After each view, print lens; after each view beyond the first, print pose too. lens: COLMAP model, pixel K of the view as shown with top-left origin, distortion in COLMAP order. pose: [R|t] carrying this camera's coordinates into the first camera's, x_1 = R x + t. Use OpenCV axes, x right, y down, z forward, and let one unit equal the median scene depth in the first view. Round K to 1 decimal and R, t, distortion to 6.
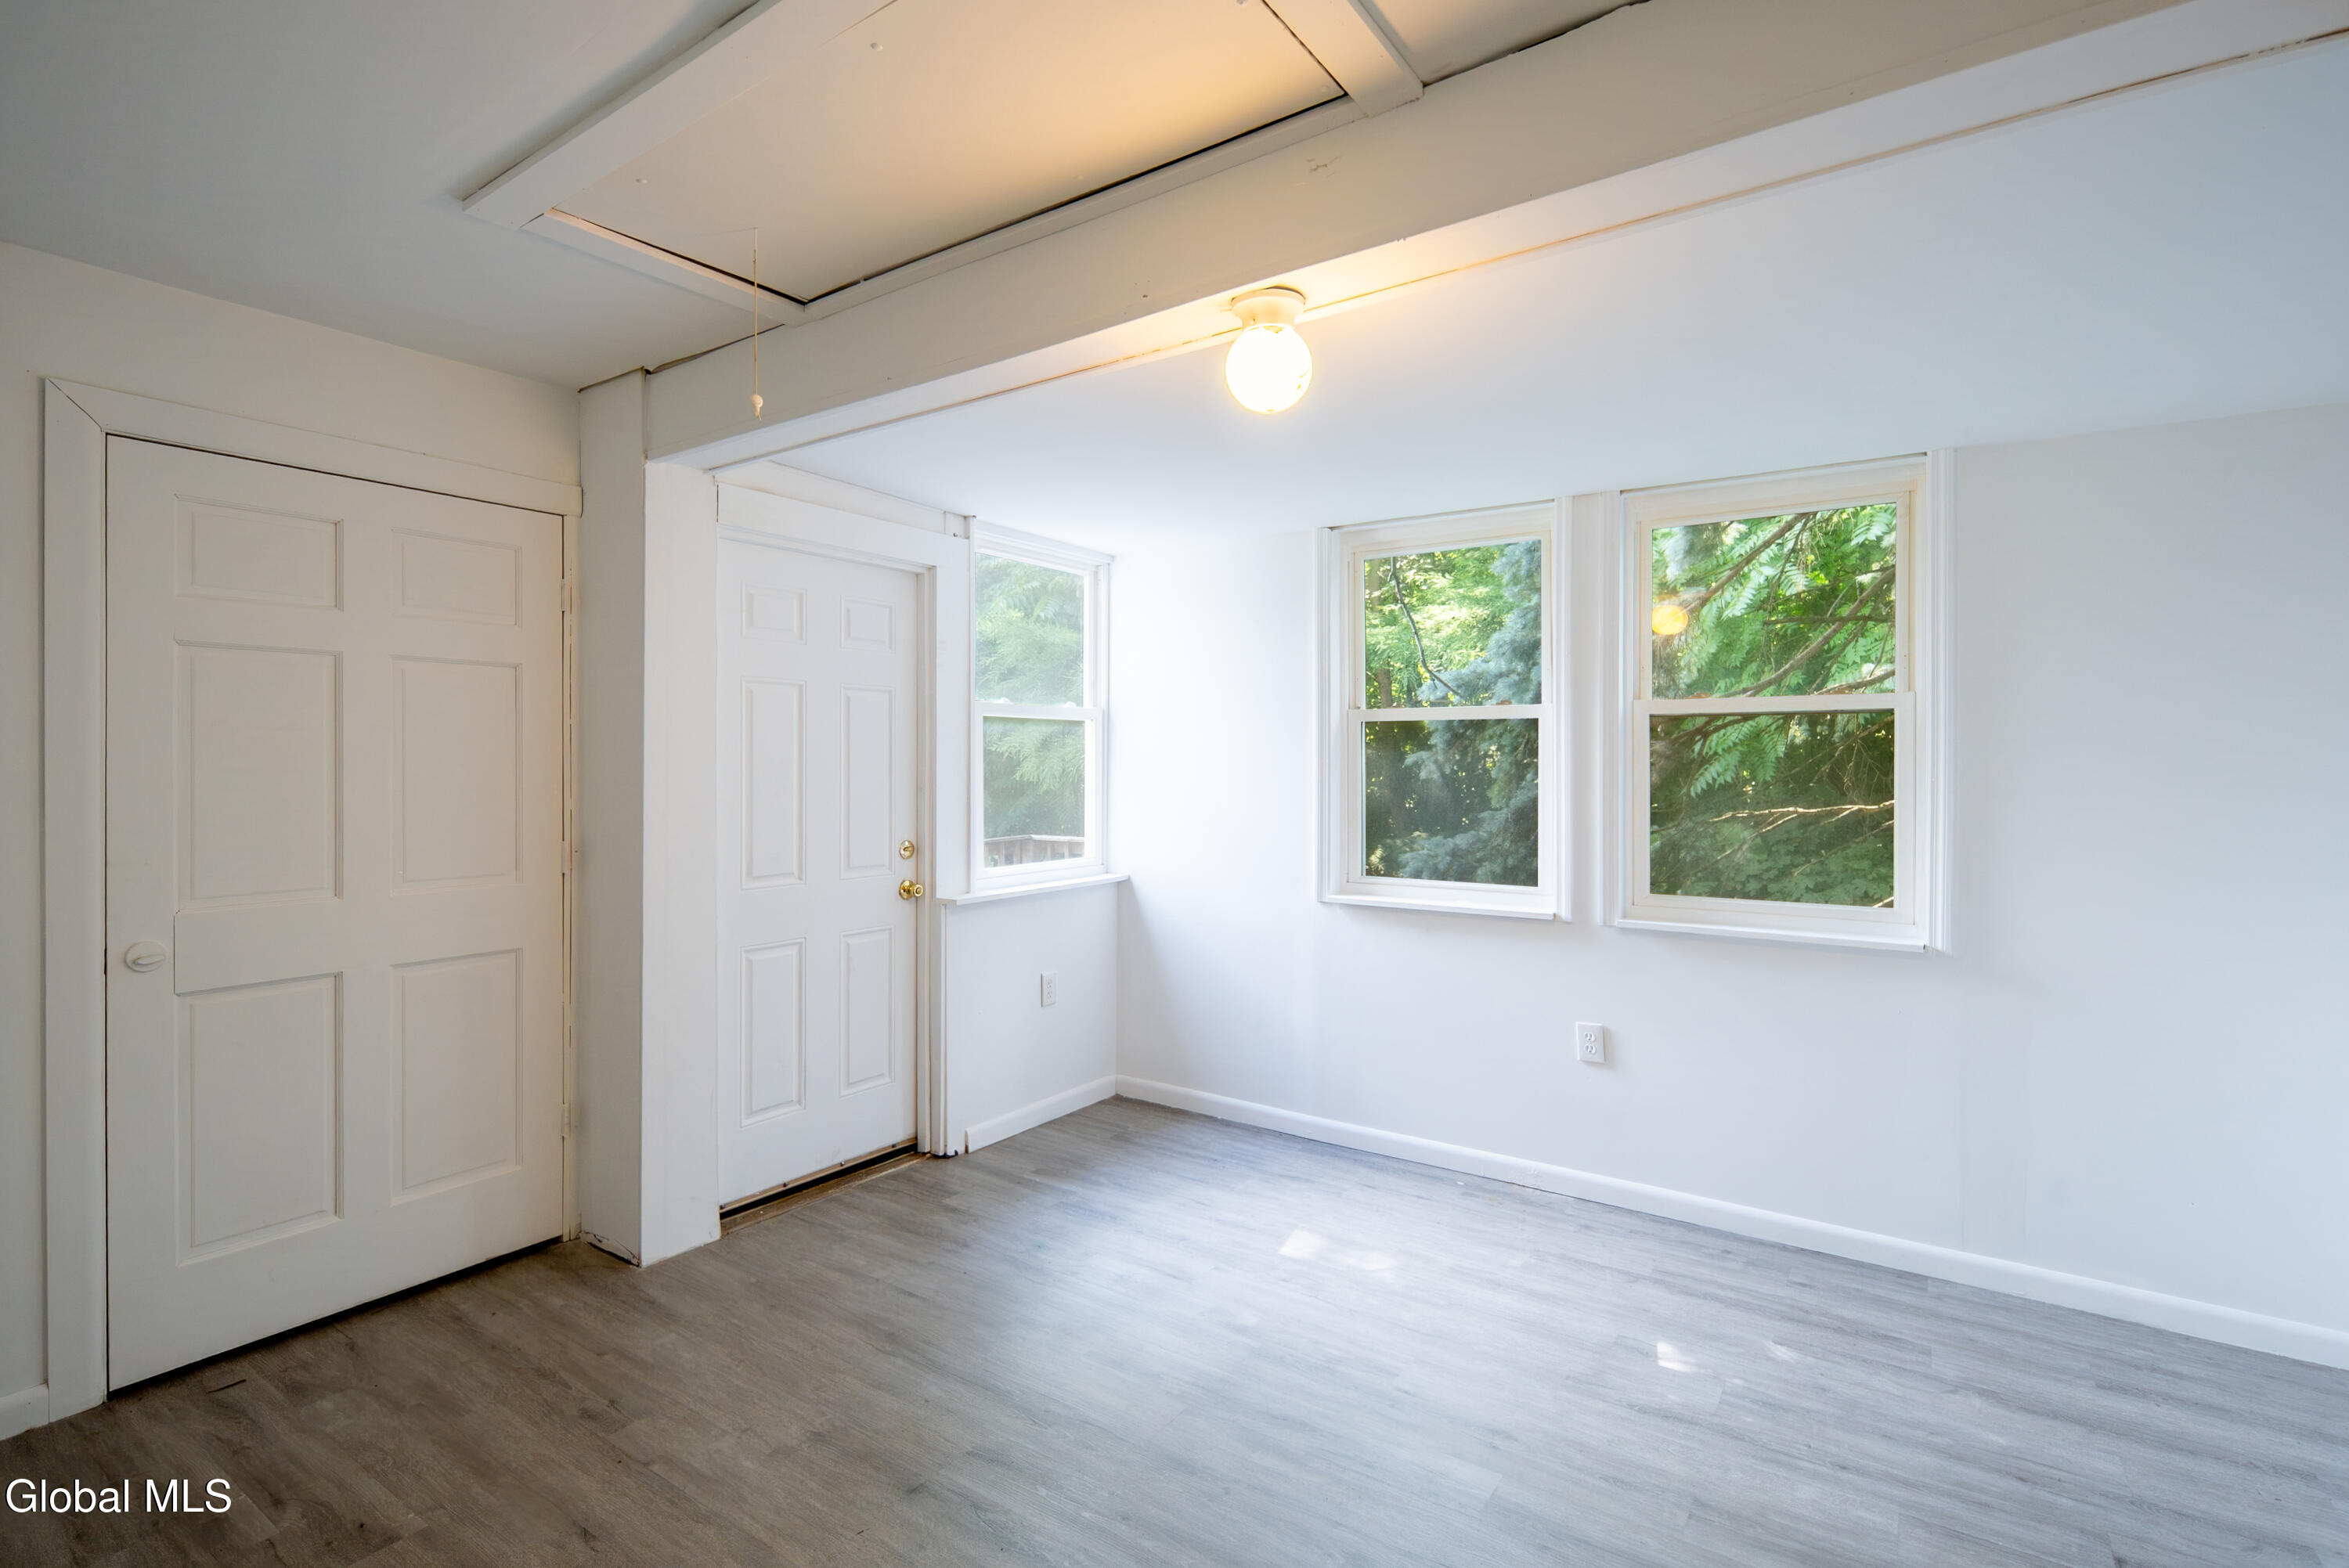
lens RADIAL K [[1061.8, 0, 1172.9], [0, 1061.8, 763.6], [0, 0, 1]] dist [-0.002735, -0.000811]
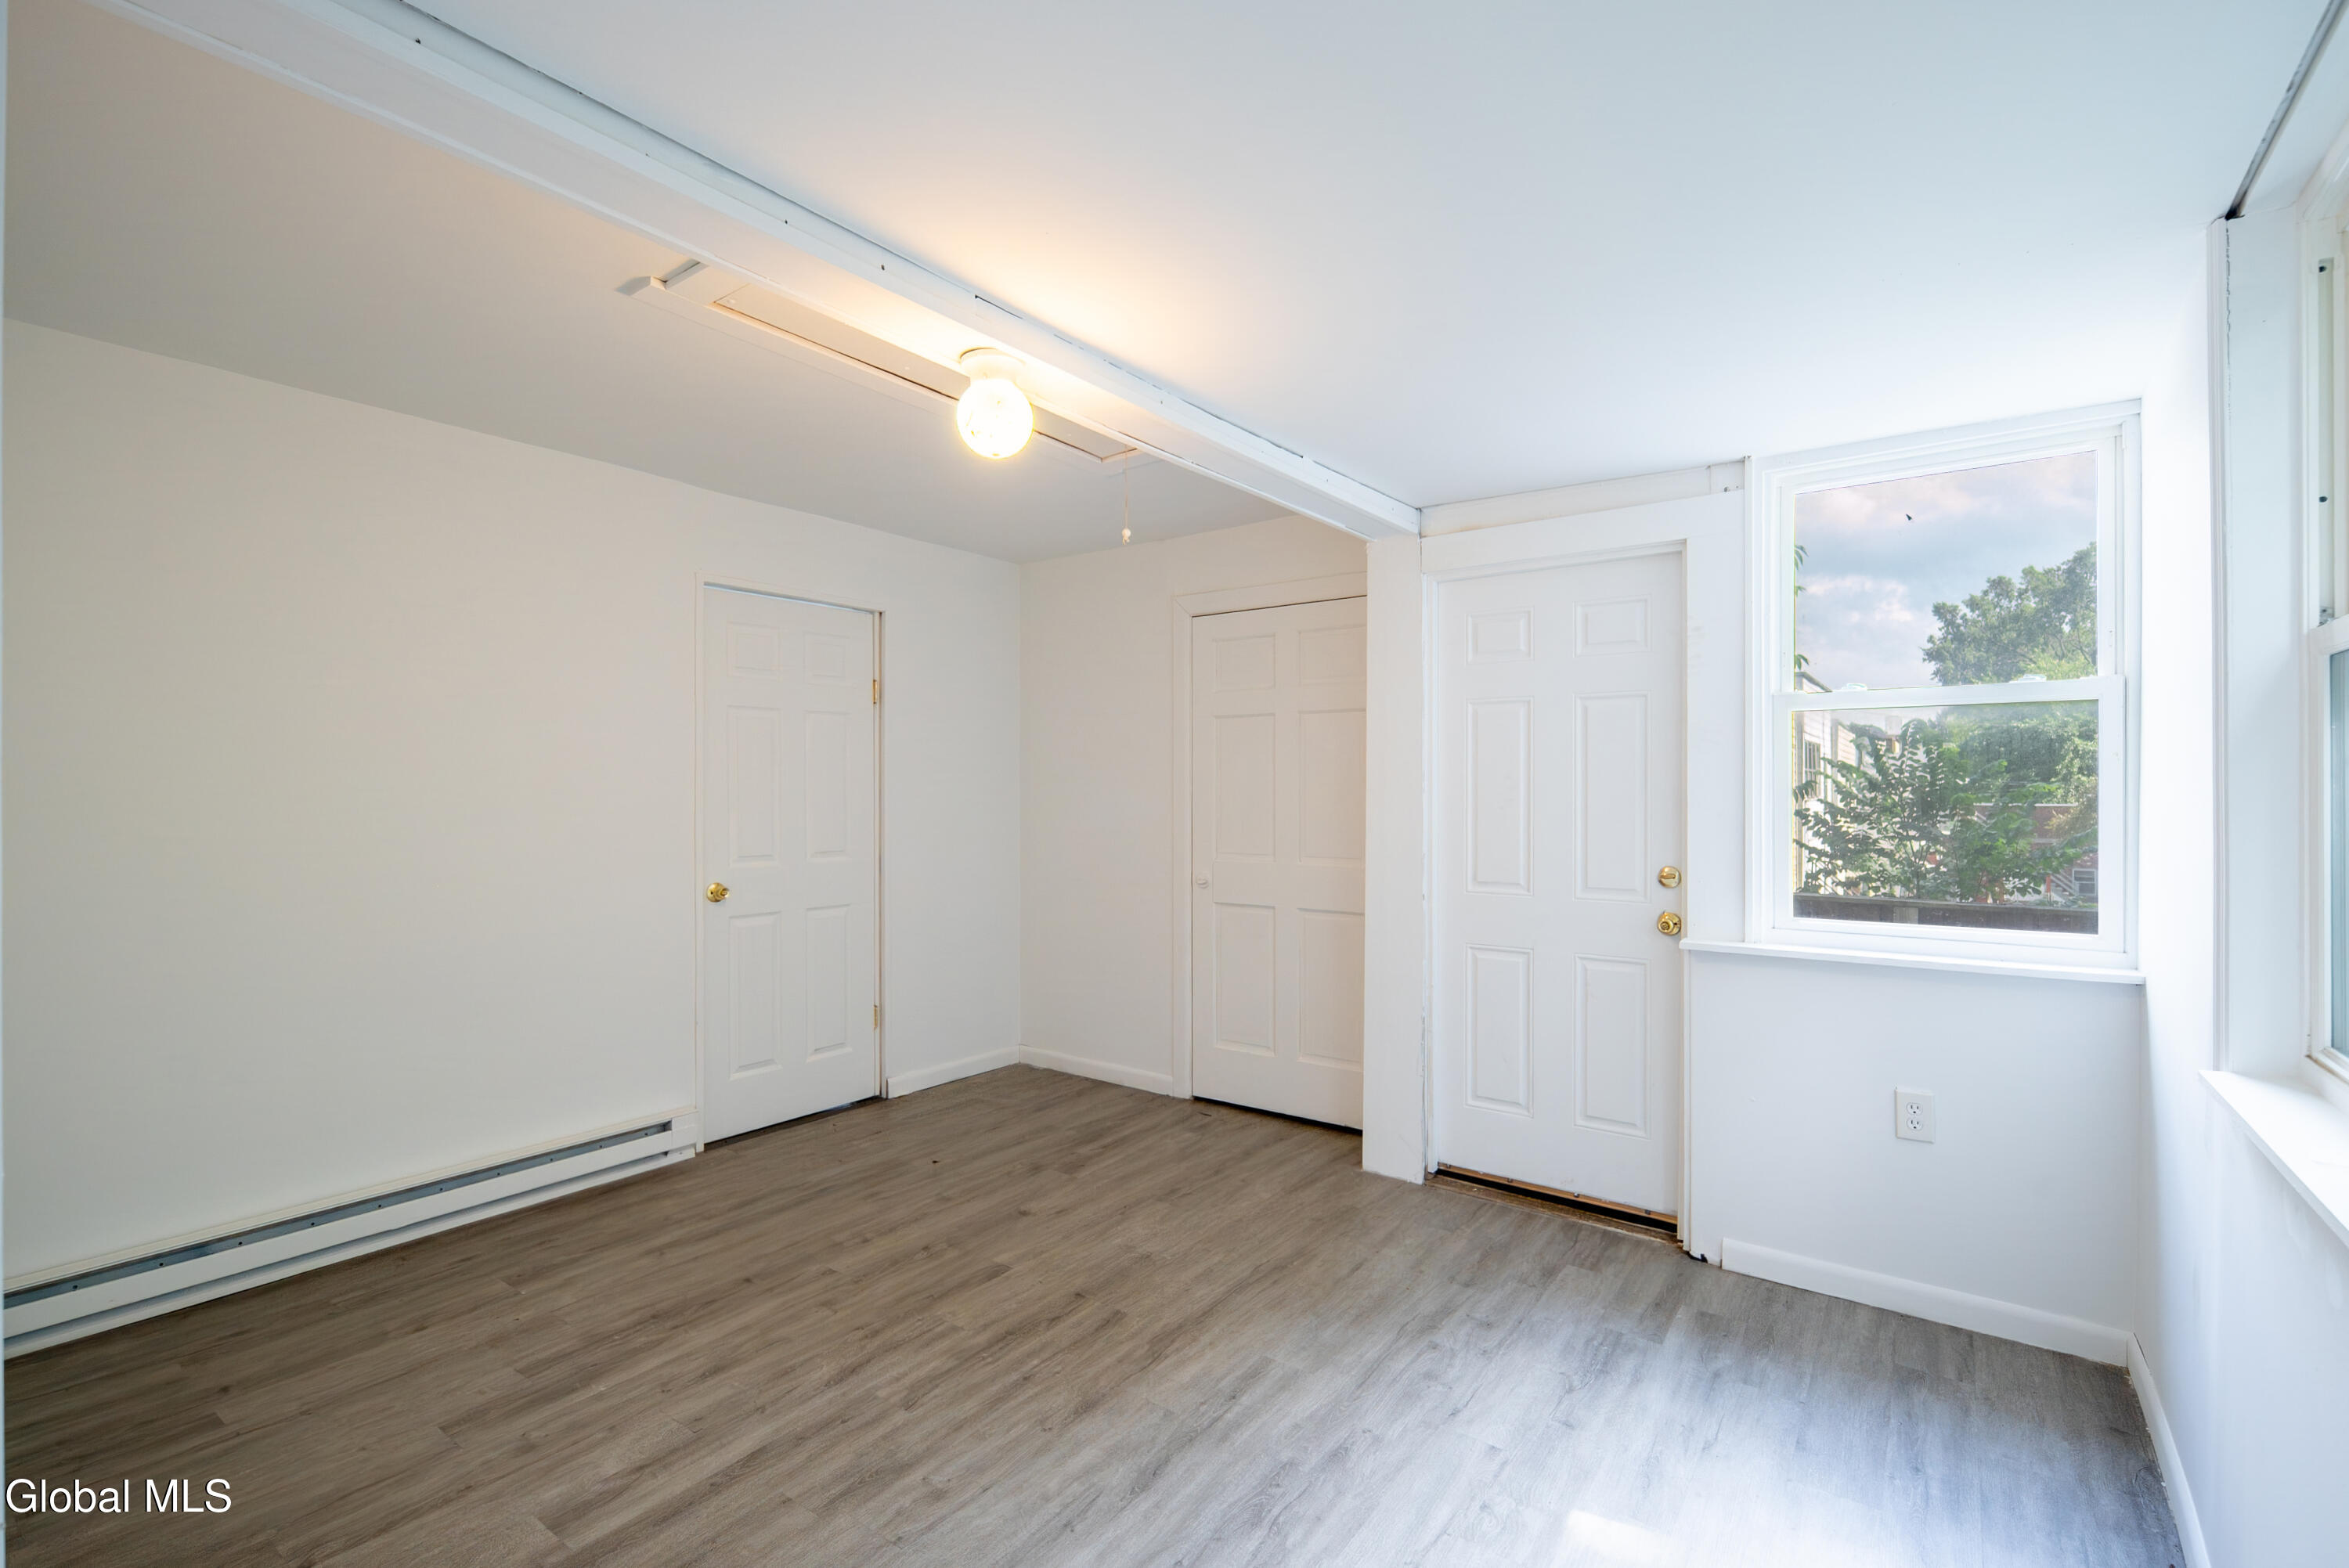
lens RADIAL K [[1064.4, 0, 1177.1], [0, 1064.4, 792.1], [0, 0, 1]] dist [-0.000058, -0.000269]
pose [[-0.021013, -0.001027, -0.999779, 0.683854], [-0.000924, 0.999999, -0.001007, 0.014509], [0.999779, 0.000902, -0.021014, 0.685350]]
